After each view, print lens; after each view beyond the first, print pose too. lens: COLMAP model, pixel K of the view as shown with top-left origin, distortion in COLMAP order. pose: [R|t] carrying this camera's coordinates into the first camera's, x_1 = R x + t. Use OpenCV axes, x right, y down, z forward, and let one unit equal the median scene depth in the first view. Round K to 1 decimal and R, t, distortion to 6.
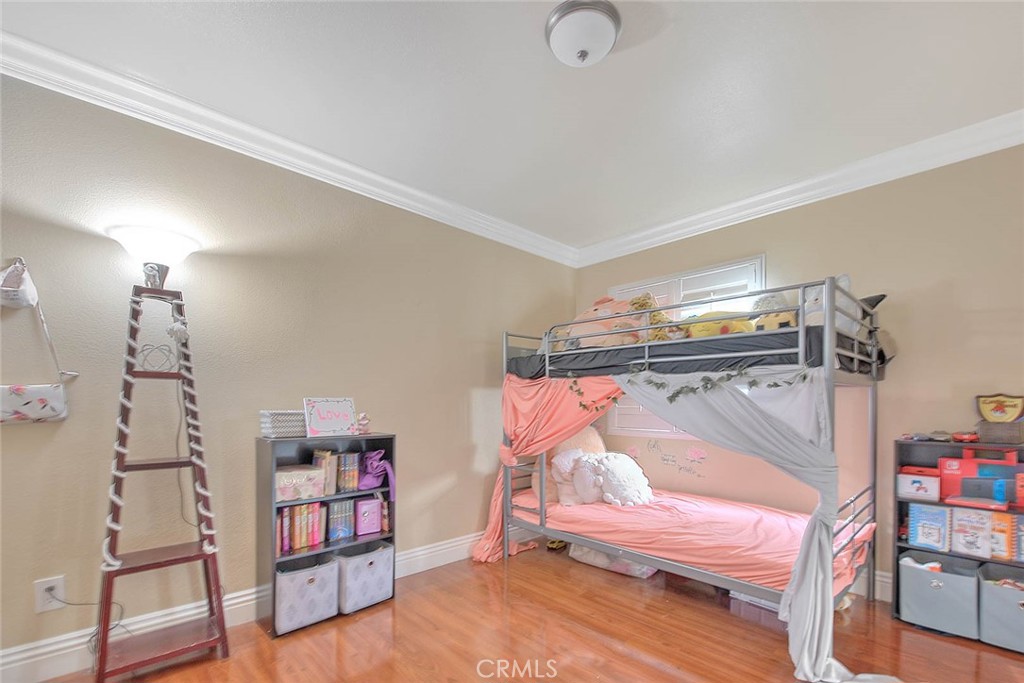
lens RADIAL K [[445.1, 0, 517.2], [0, 445.1, 403.0], [0, 0, 1]] dist [-0.002487, -0.000078]
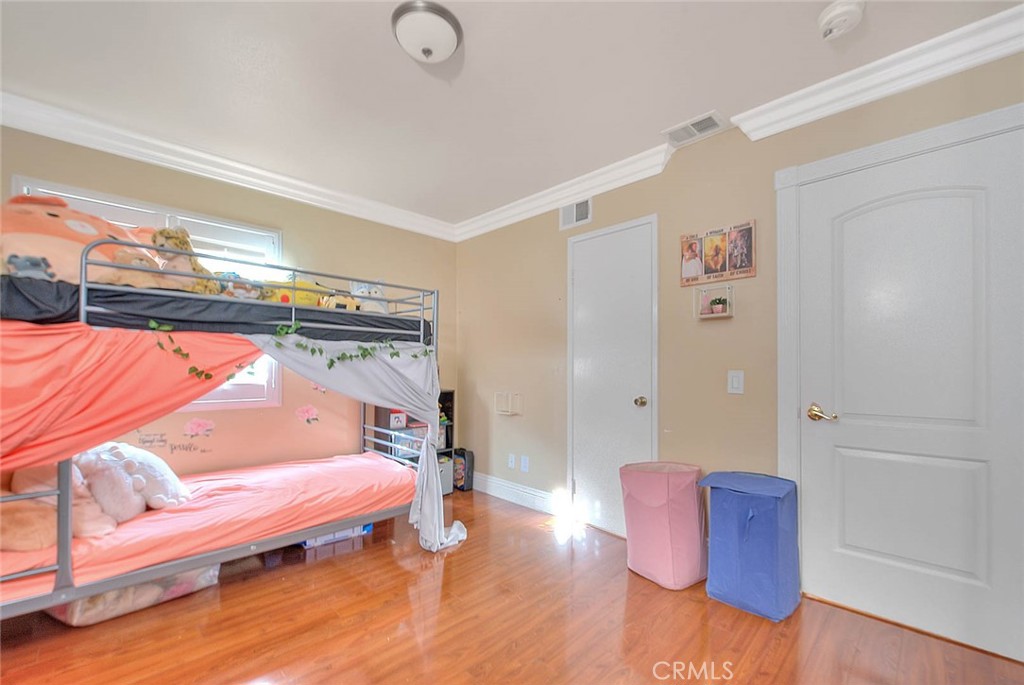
lens RADIAL K [[418.2, 0, 518.7], [0, 418.2, 365.5], [0, 0, 1]] dist [0.000563, -0.001930]
pose [[-0.021330, 0.008245, 0.999738, -0.584660], [-0.002716, 0.999962, -0.008305, -0.000807], [-0.999769, -0.002893, -0.021306, 0.536538]]
